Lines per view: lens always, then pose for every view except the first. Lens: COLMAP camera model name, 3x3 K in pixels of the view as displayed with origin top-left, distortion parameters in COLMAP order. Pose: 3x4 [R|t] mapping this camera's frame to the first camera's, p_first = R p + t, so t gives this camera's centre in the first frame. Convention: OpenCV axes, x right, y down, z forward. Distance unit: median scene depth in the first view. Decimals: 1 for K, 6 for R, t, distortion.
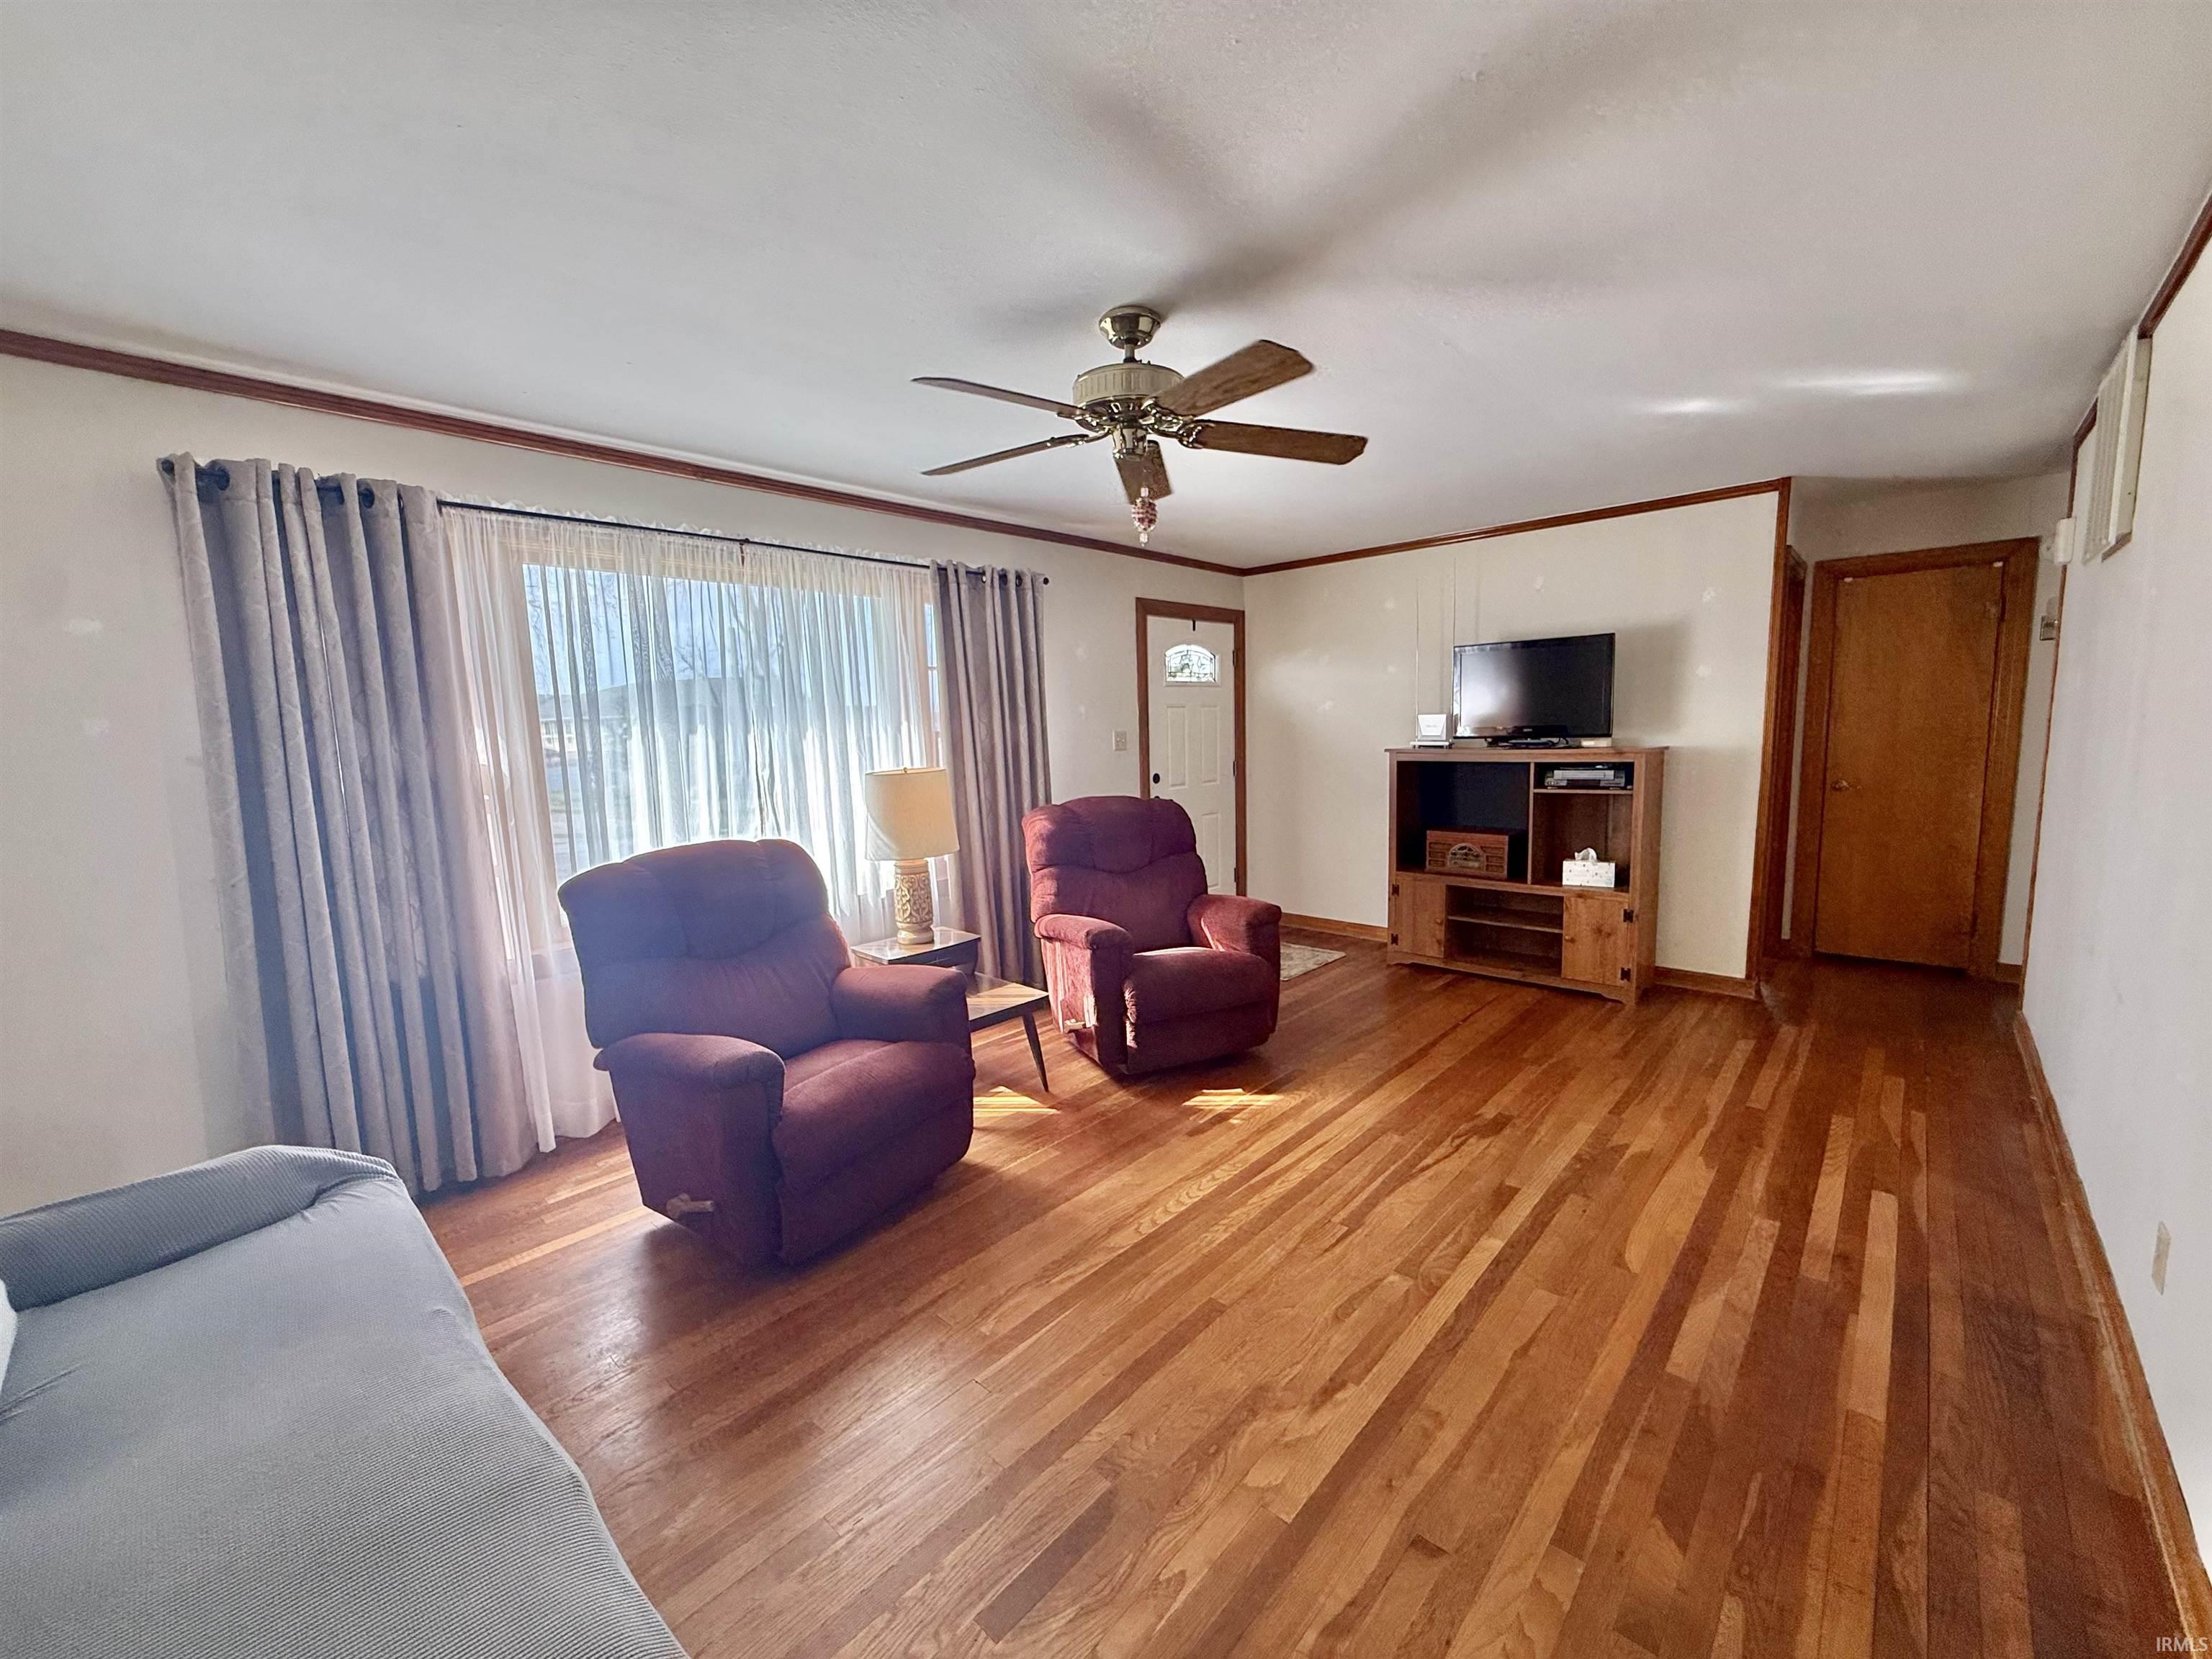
lens RADIAL K [[879.0, 0, 1099.0], [0, 879.0, 833.6], [0, 0, 1]] dist [-0.001146, 0.000321]
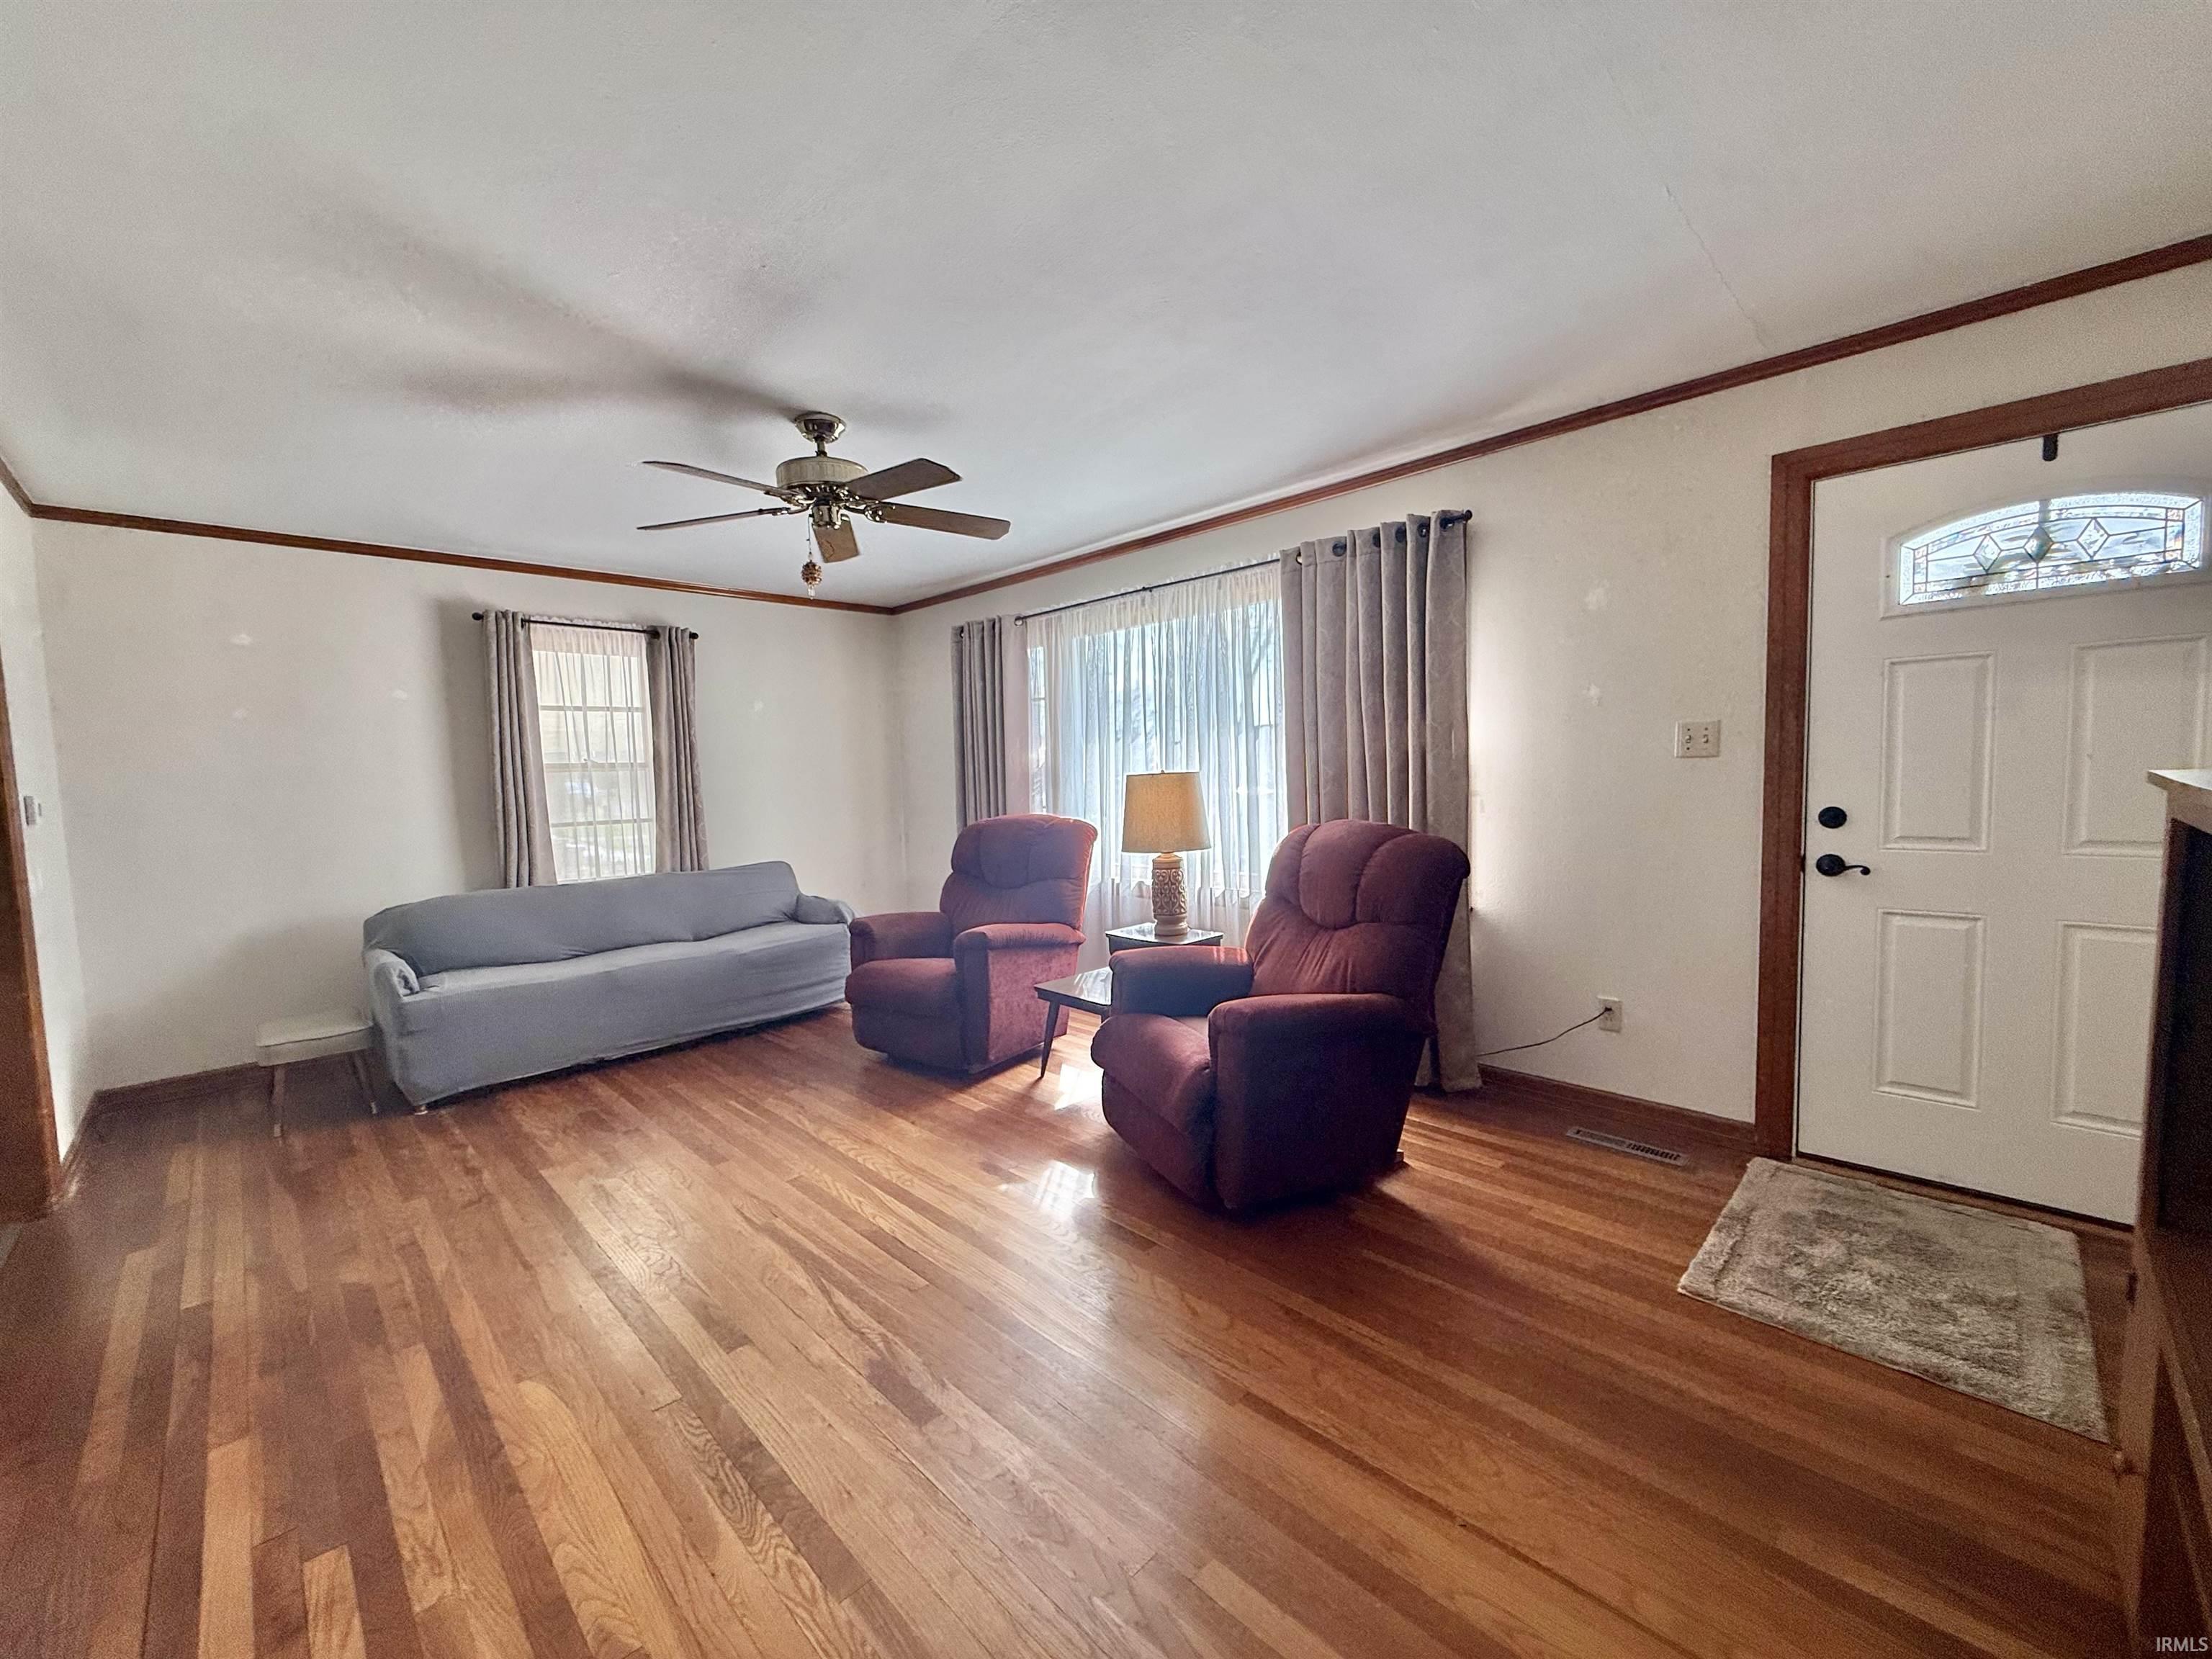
lens RADIAL K [[879.0, 0, 1099.0], [0, 879.0, 833.6], [0, 0, 1]] dist [-0.001146, 0.000321]
pose [[-0.038967, 0.102925, -0.993926, 0.957619], [-0.091776, 0.990108, 0.106128, -0.117189], [0.995017, 0.095354, -0.029135, 1.062303]]
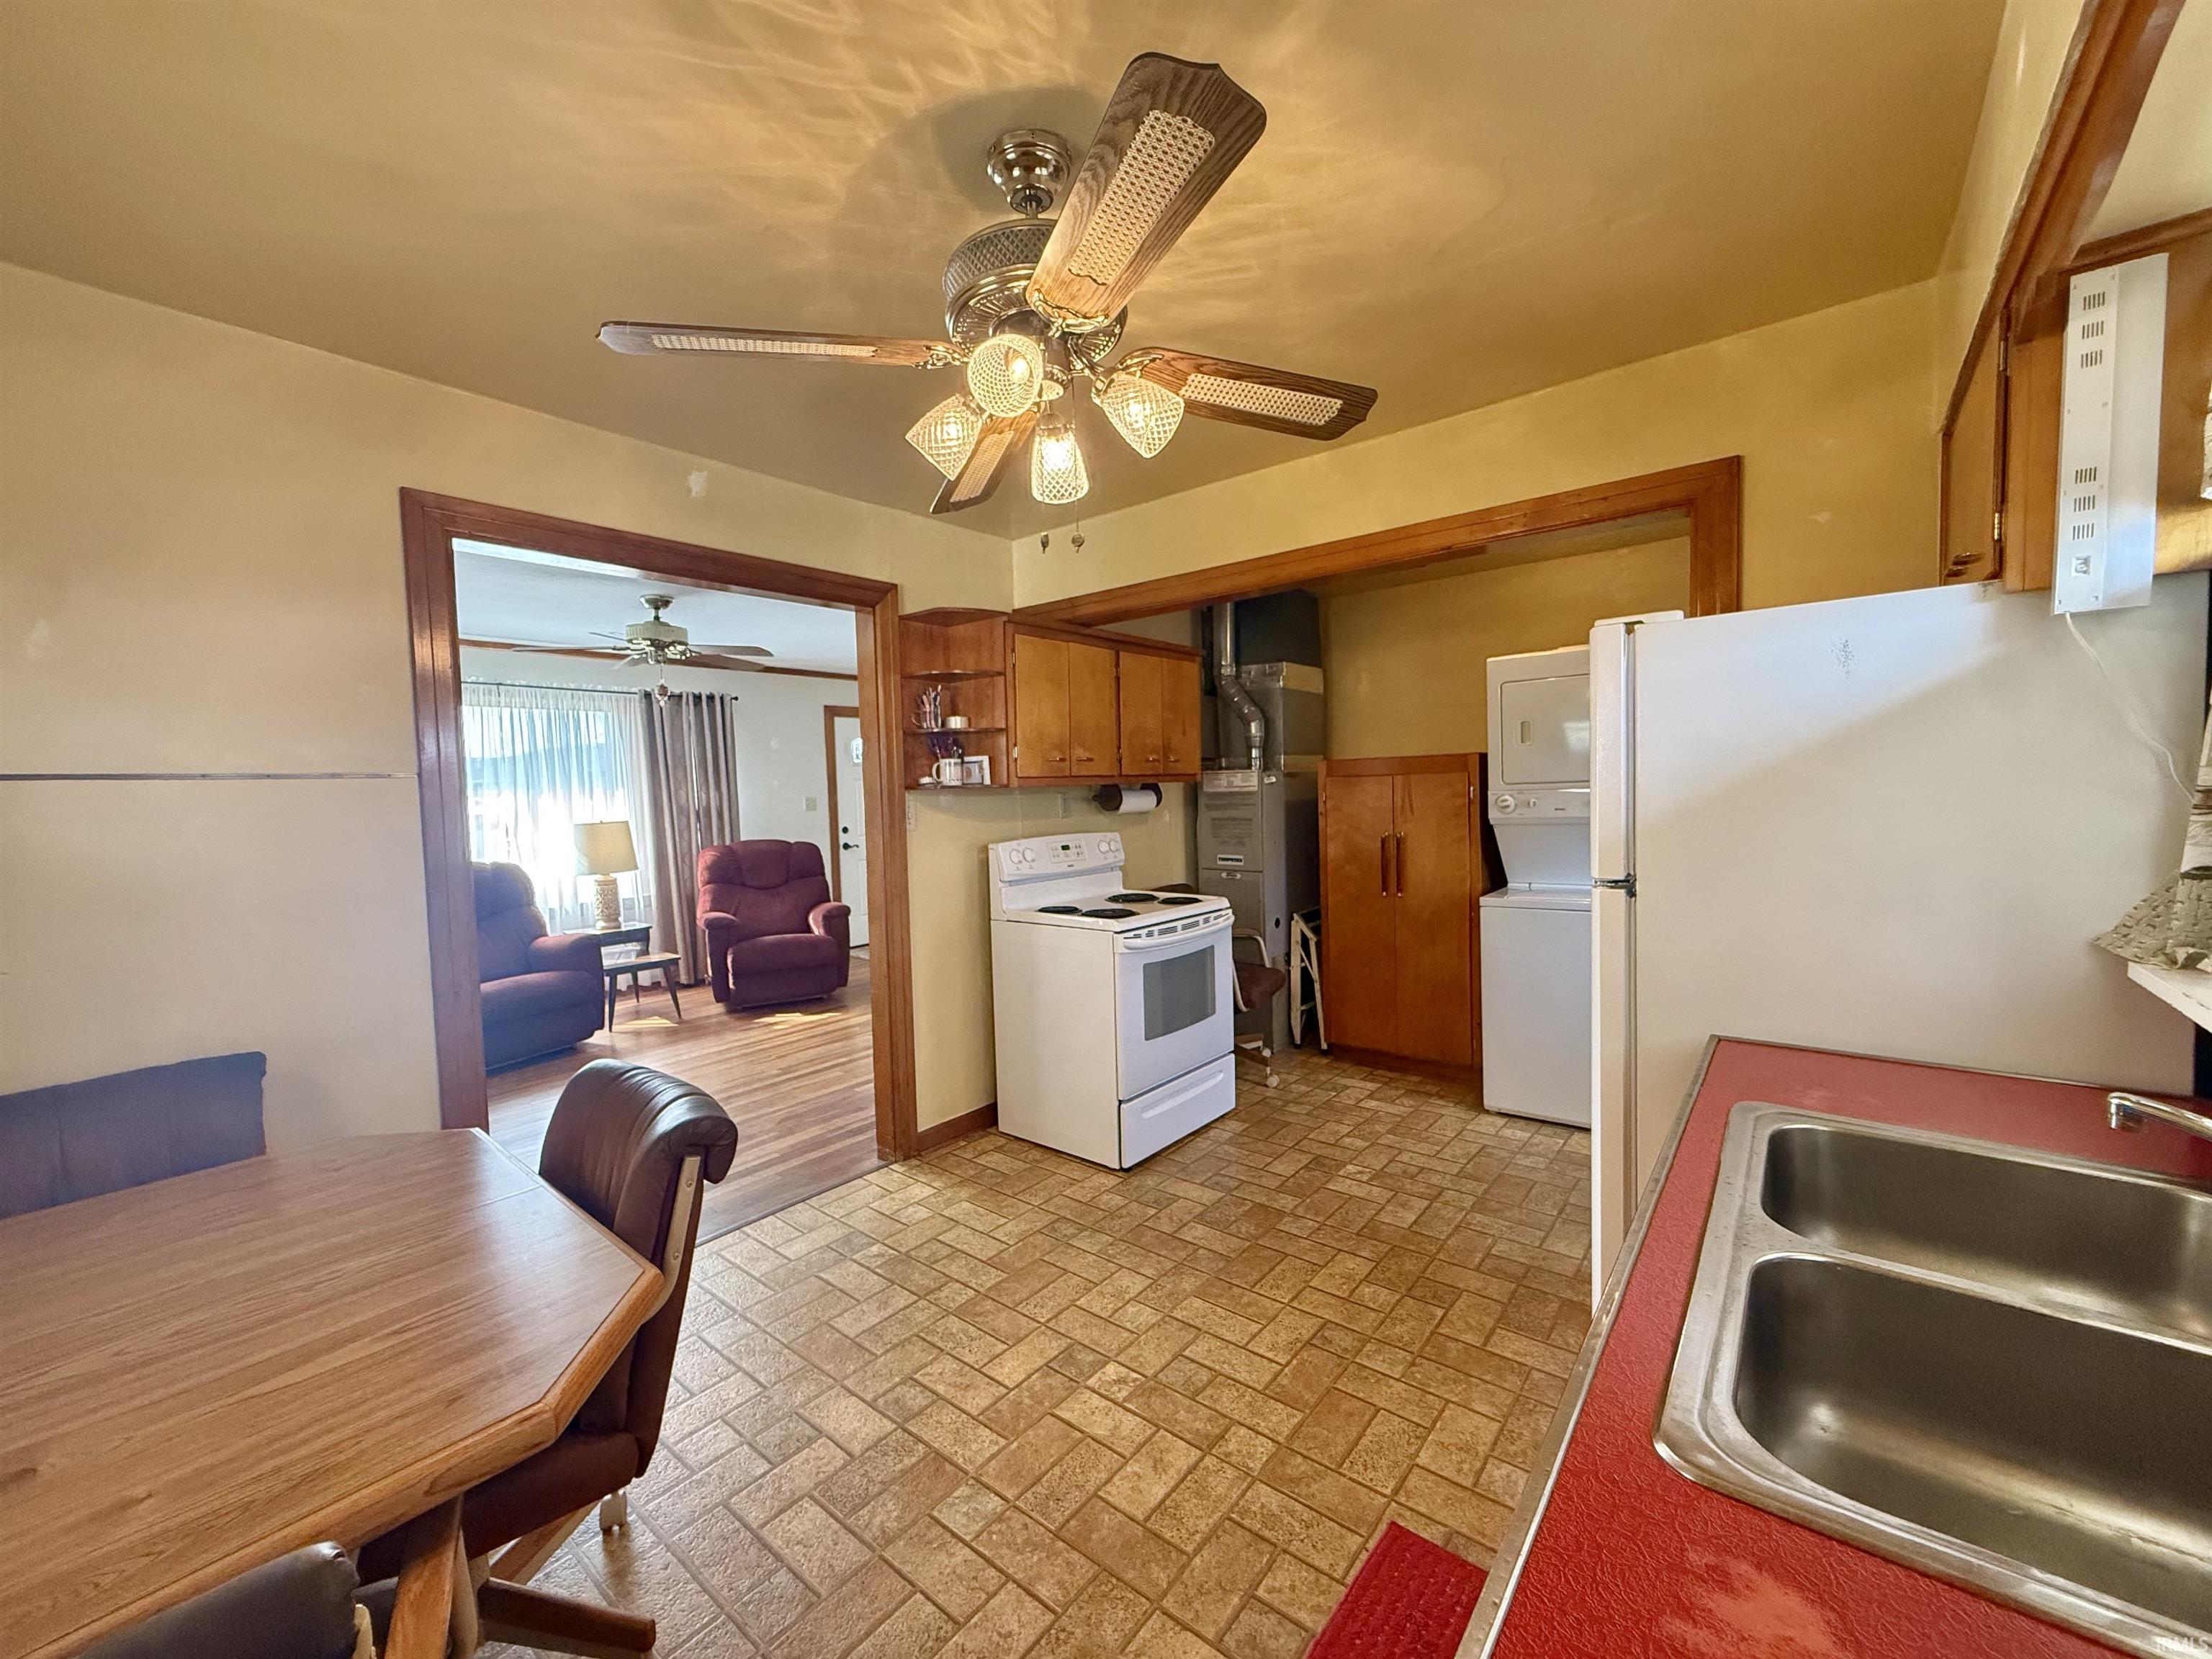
lens RADIAL K [[879.0, 0, 1099.0], [0, 879.0, 833.6], [0, 0, 1]] dist [-0.001146, 0.000321]
pose [[0.997996, -0.001543, 0.063265, 0.661193], [0.006018, 0.997487, -0.070598, 0.078614], [-0.062997, 0.070838, 0.995497, -0.750331]]
